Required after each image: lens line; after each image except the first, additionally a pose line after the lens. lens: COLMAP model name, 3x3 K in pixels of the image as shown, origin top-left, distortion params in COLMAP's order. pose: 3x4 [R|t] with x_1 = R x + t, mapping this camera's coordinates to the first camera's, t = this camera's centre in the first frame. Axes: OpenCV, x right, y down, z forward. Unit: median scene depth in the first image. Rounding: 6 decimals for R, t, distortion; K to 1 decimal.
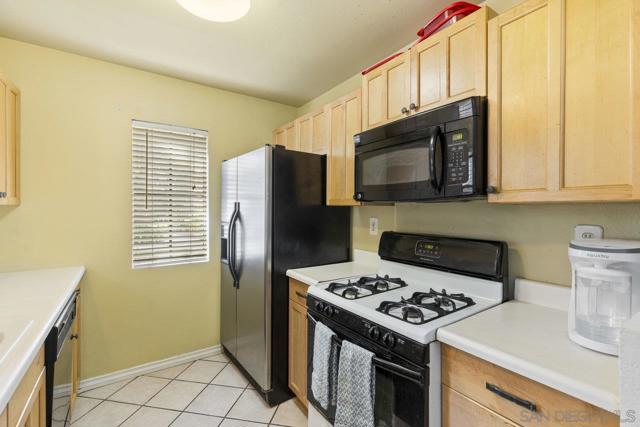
lens RADIAL K [[284.7, 0, 324.7], [0, 284.7, 211.7], [0, 0, 1]] dist [0.008938, -0.002525]
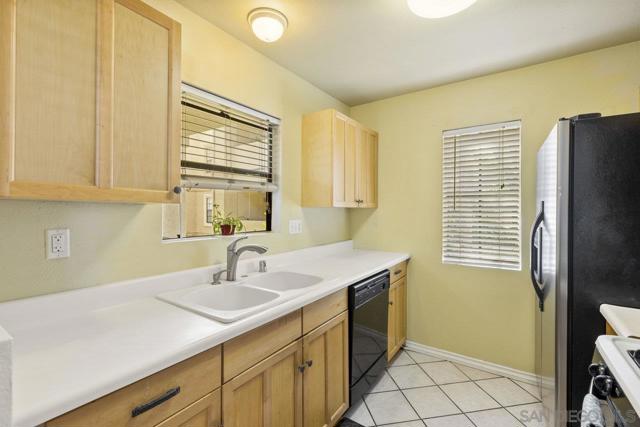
lens RADIAL K [[284.7, 0, 323.8], [0, 284.7, 212.8], [0, 0, 1]] dist [0.008938, -0.002525]
pose [[0.354997, 0.004612, -0.934856, 0.247738], [-0.006391, 0.999976, 0.002506, 0.001871], [0.934846, 0.005085, 0.355018, 0.180834]]
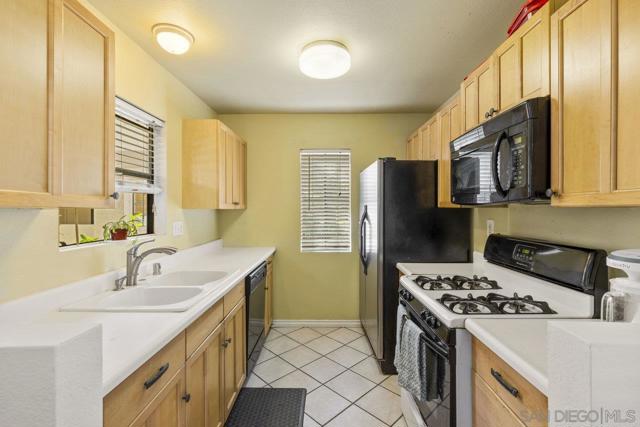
lens RADIAL K [[284.7, 0, 324.6], [0, 284.7, 211.7], [0, 0, 1]] dist [0.008938, -0.002525]
pose [[0.816962, 0.000701, -0.576690, 0.298883], [0.000858, 0.999997, 0.002431, -0.009297], [0.576690, -0.002481, 0.816959, -0.129888]]
